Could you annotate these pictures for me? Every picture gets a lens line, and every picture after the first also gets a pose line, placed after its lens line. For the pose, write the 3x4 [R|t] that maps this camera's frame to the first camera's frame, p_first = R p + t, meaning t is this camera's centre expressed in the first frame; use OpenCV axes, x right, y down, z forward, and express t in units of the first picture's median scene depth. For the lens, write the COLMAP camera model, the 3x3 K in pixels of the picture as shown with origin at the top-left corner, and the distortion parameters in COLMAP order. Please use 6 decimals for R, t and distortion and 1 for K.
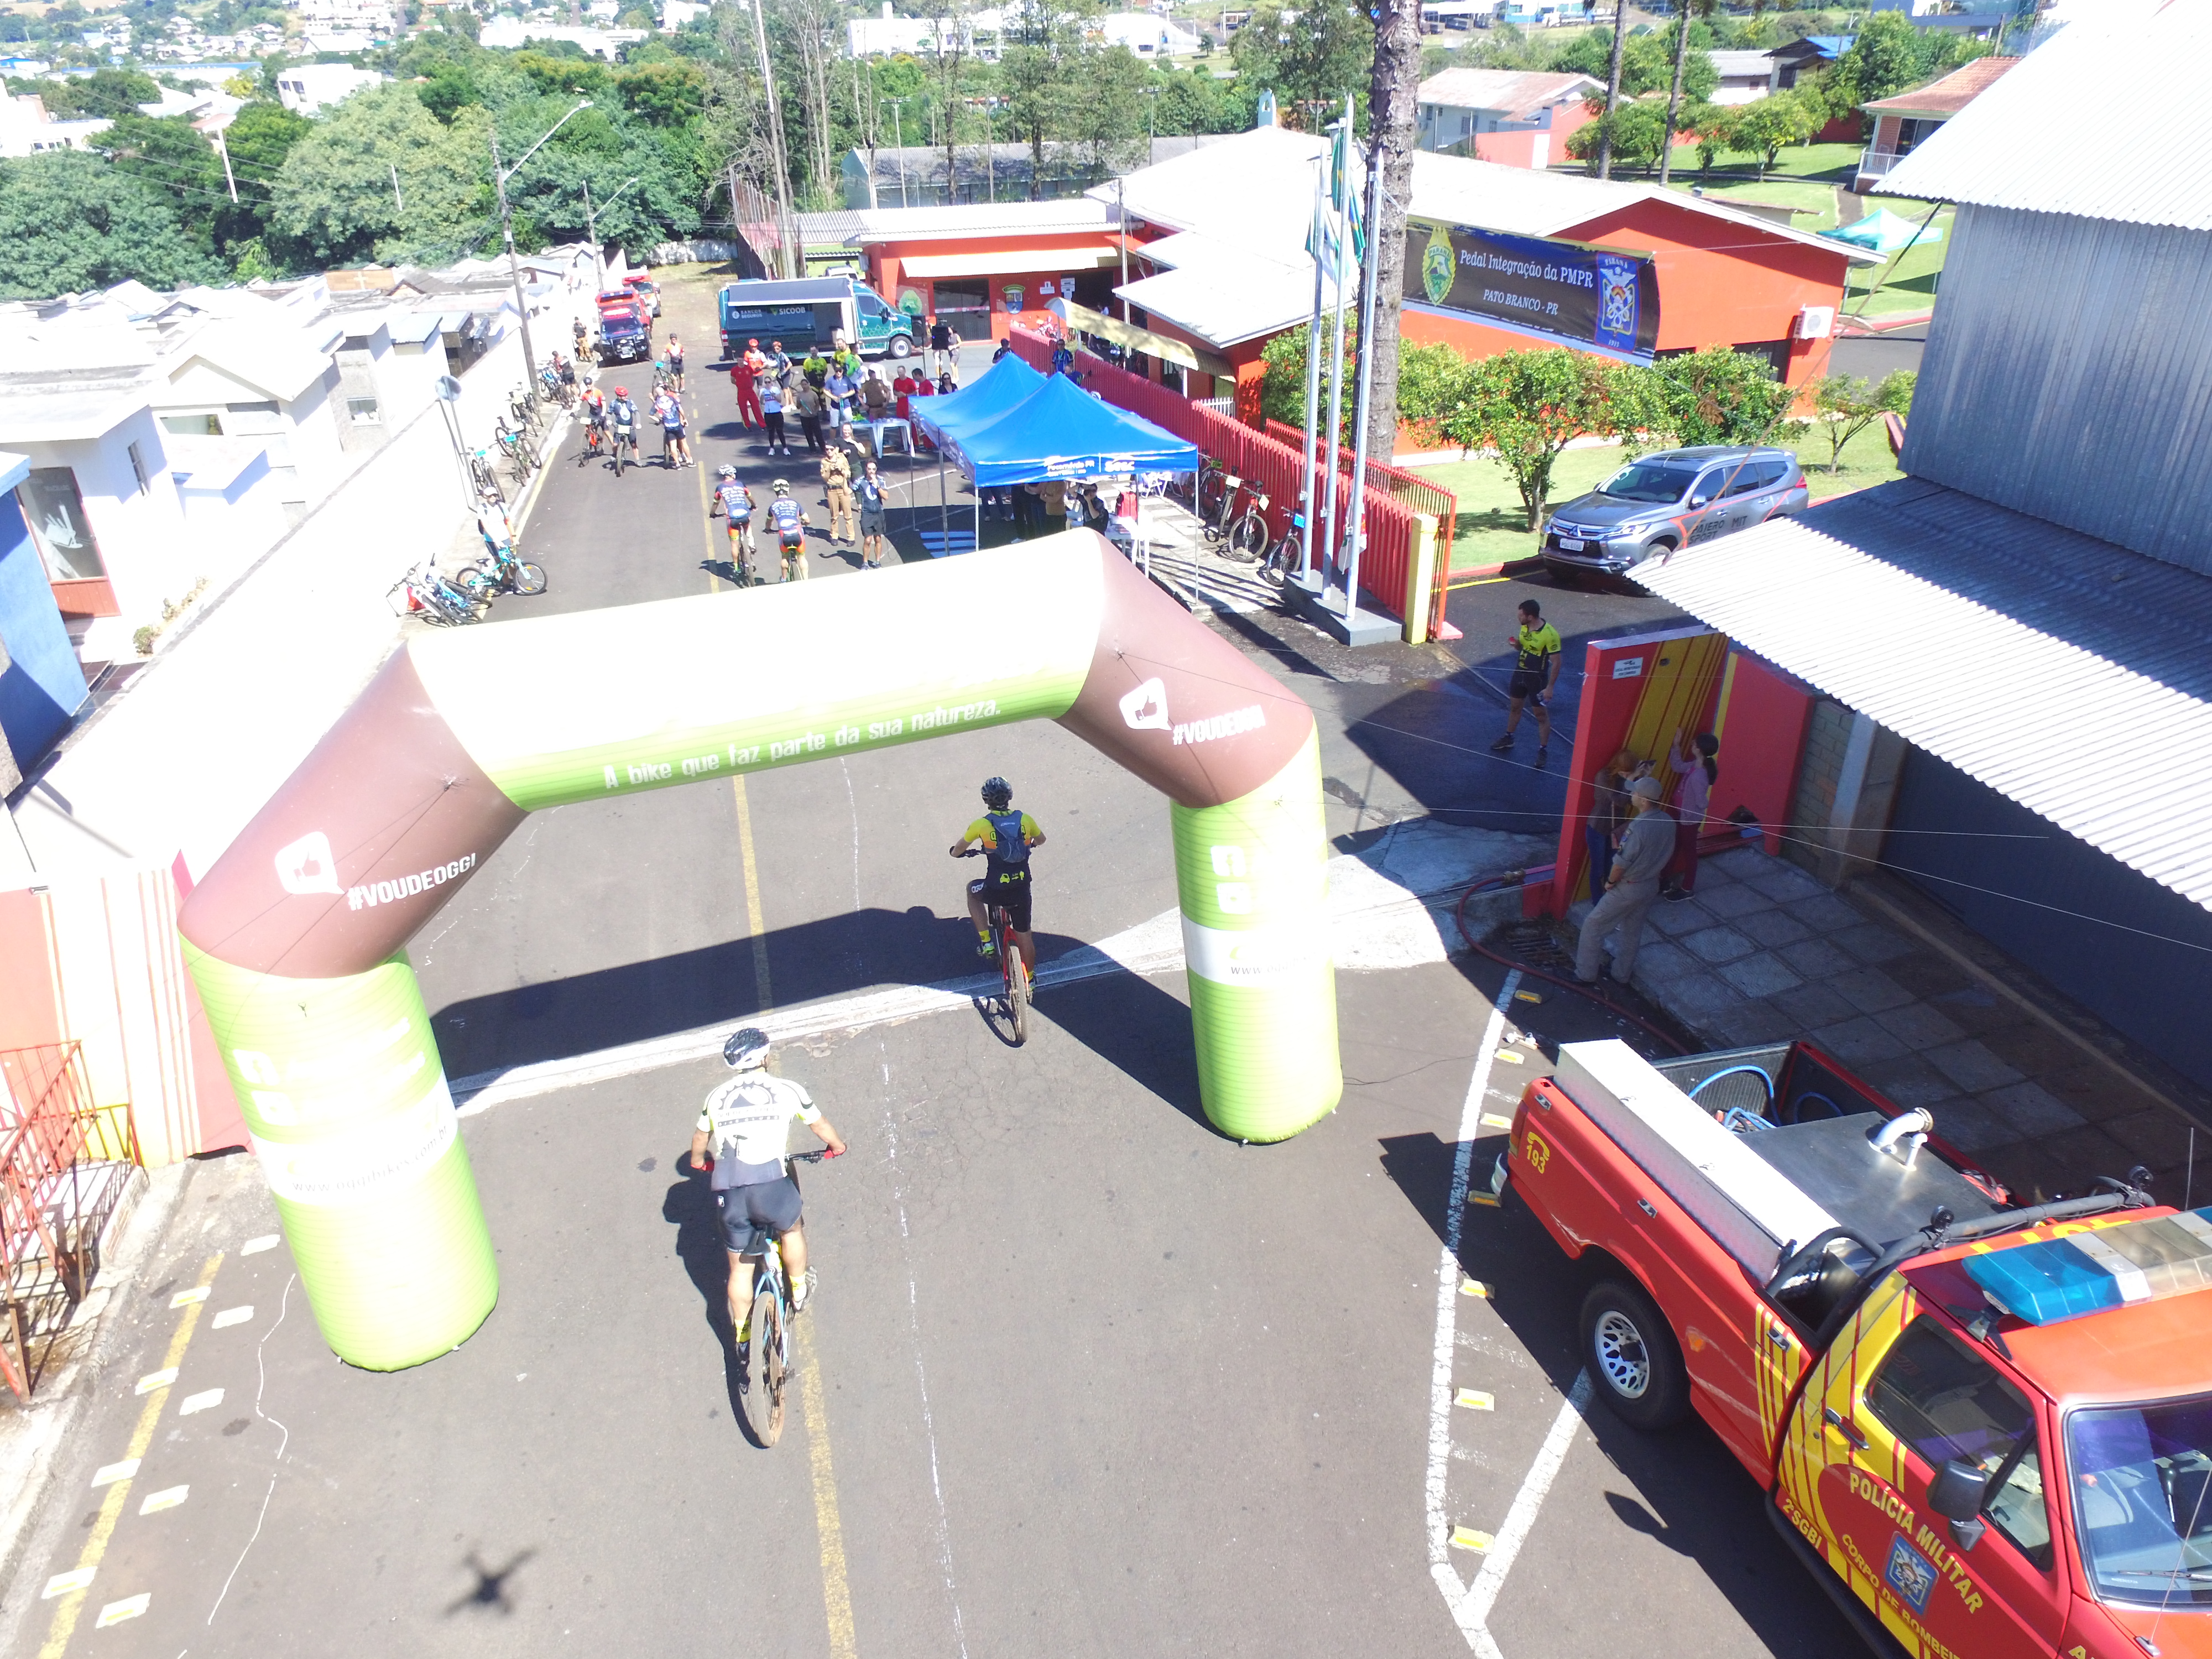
lens RADIAL K [[1435.8, 0, 1115.9], [0, 1435.8, 825.1], [0, 0, 1]] dist [-0.010069, 0.005700]
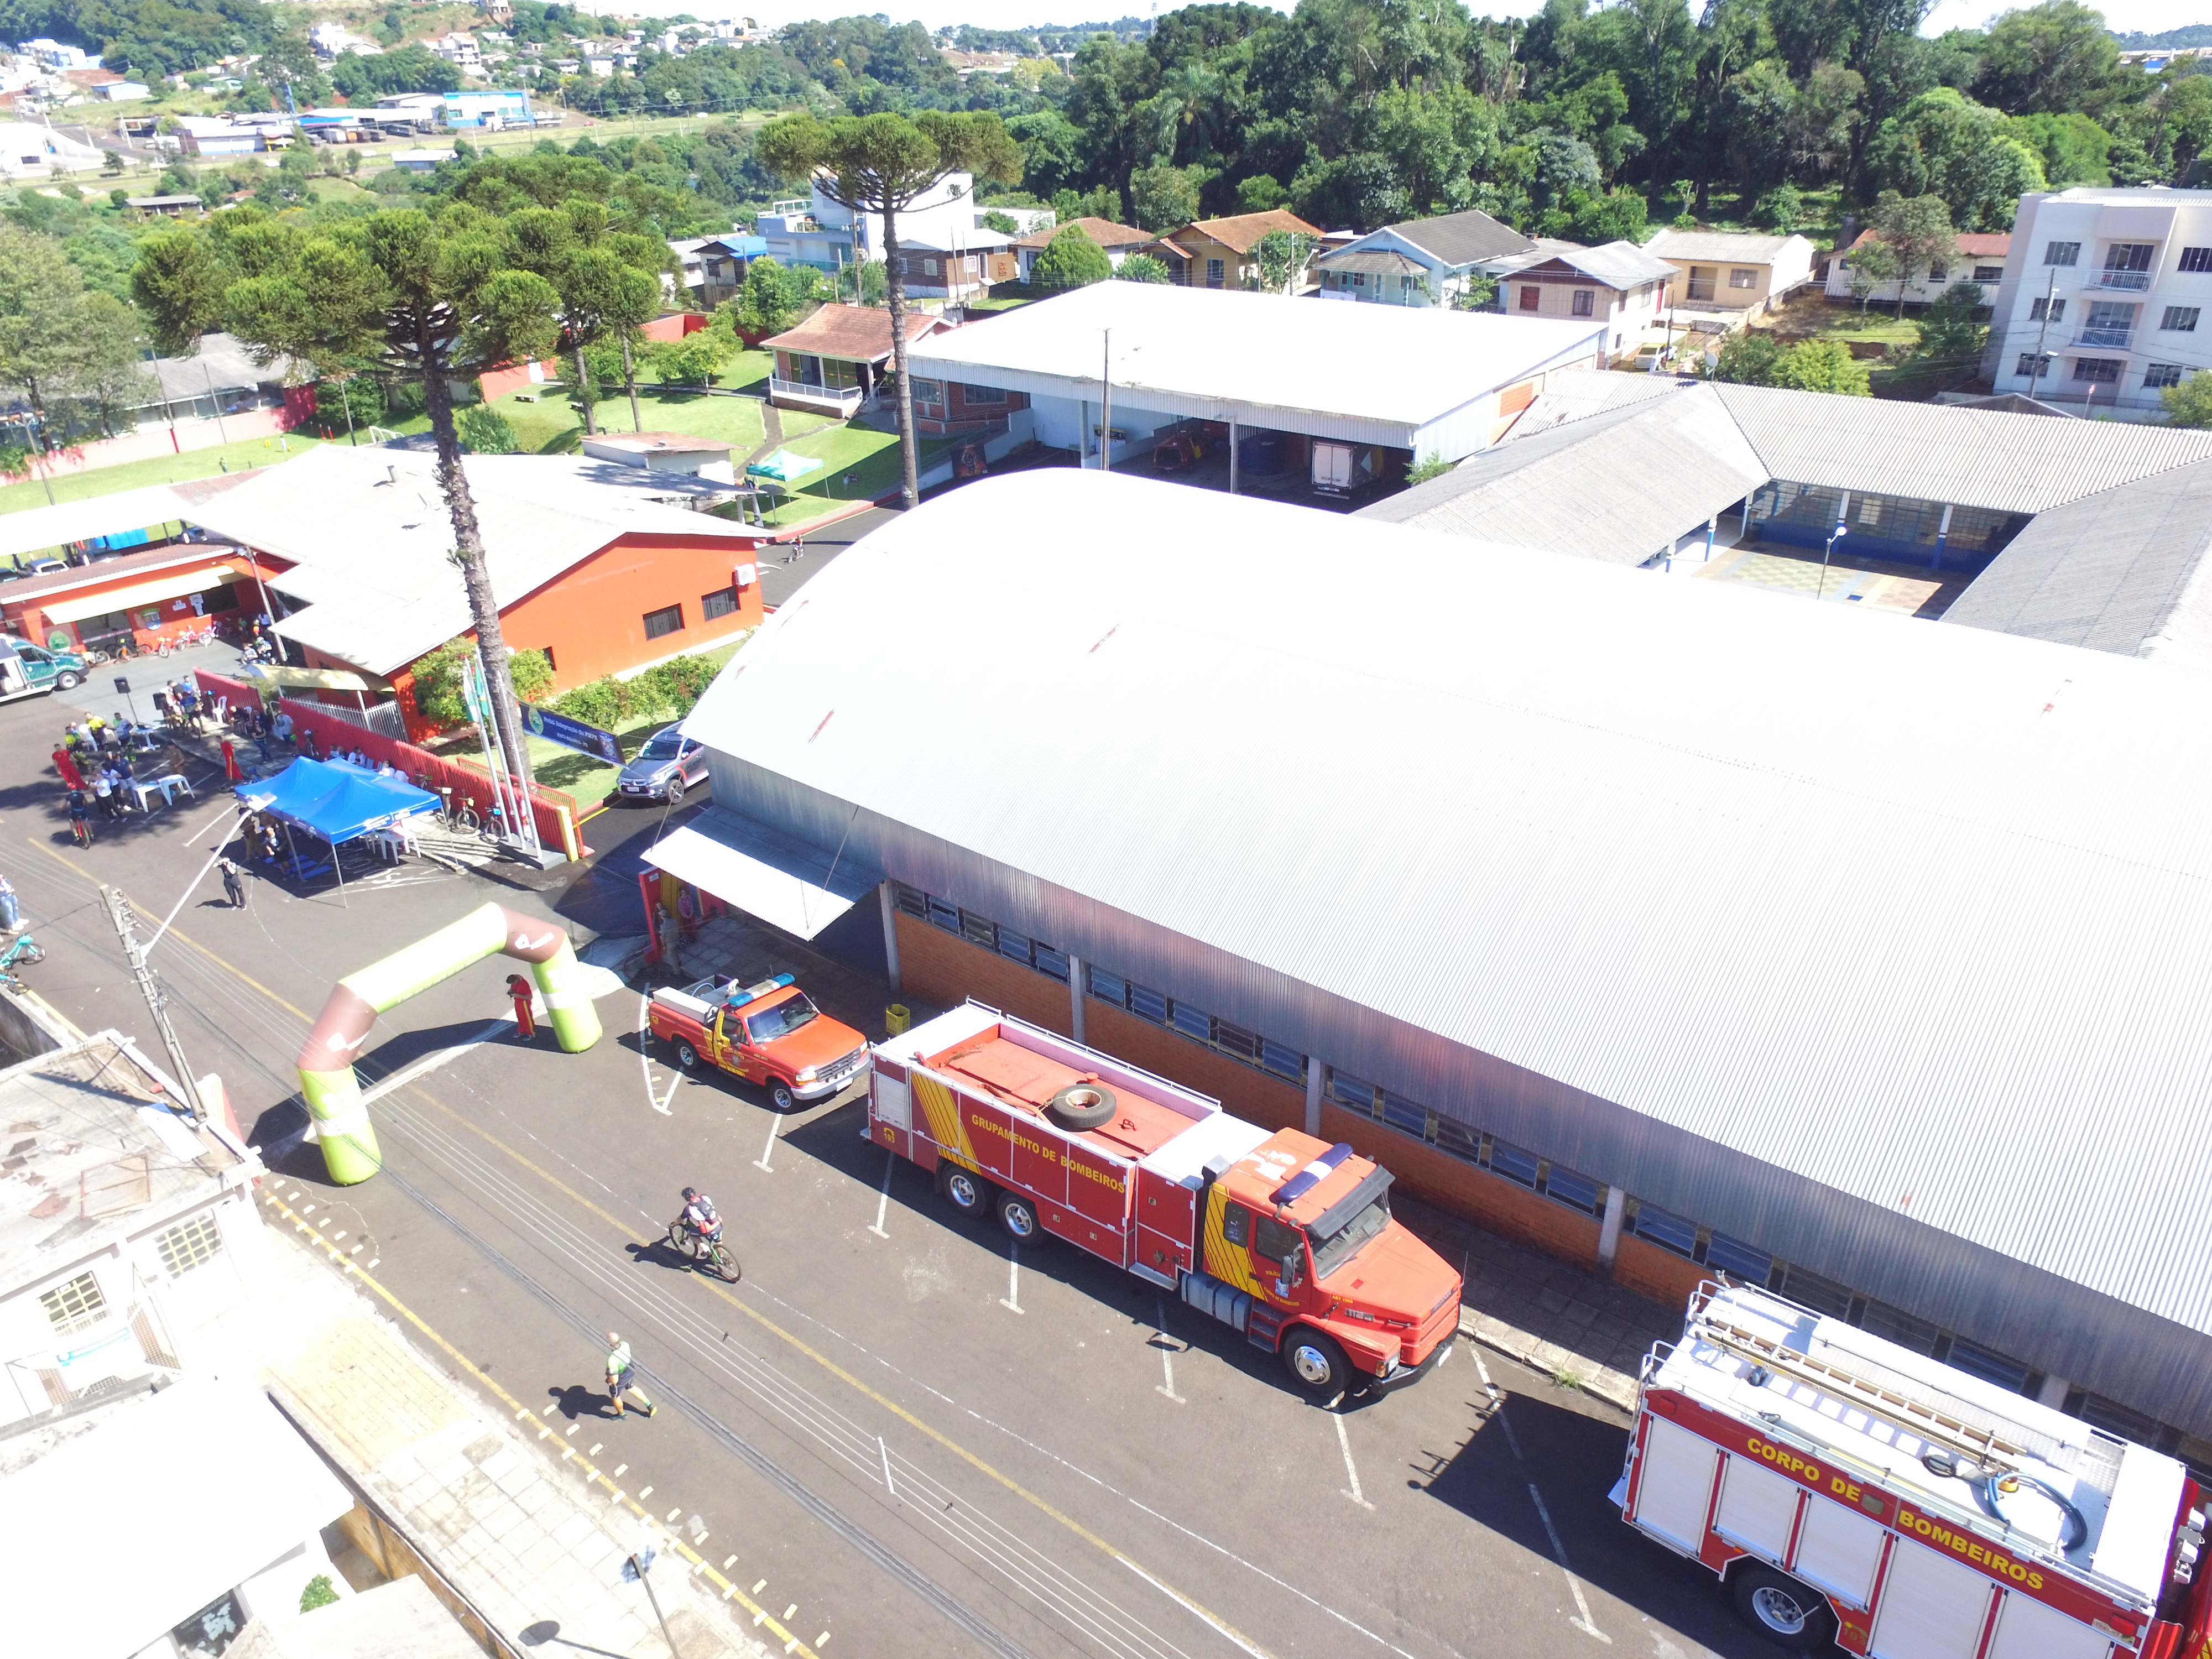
lens RADIAL K [[1435.8, 0, 1115.9], [0, 1435.8, 825.1], [0, 0, 1]] dist [-0.010069, 0.005700]
pose [[0.807939, -0.258290, 0.529642, -0.258529], [0.276611, 0.959873, 0.046147, -0.049172], [-0.520309, 0.109221, 0.846965, -1.243956]]
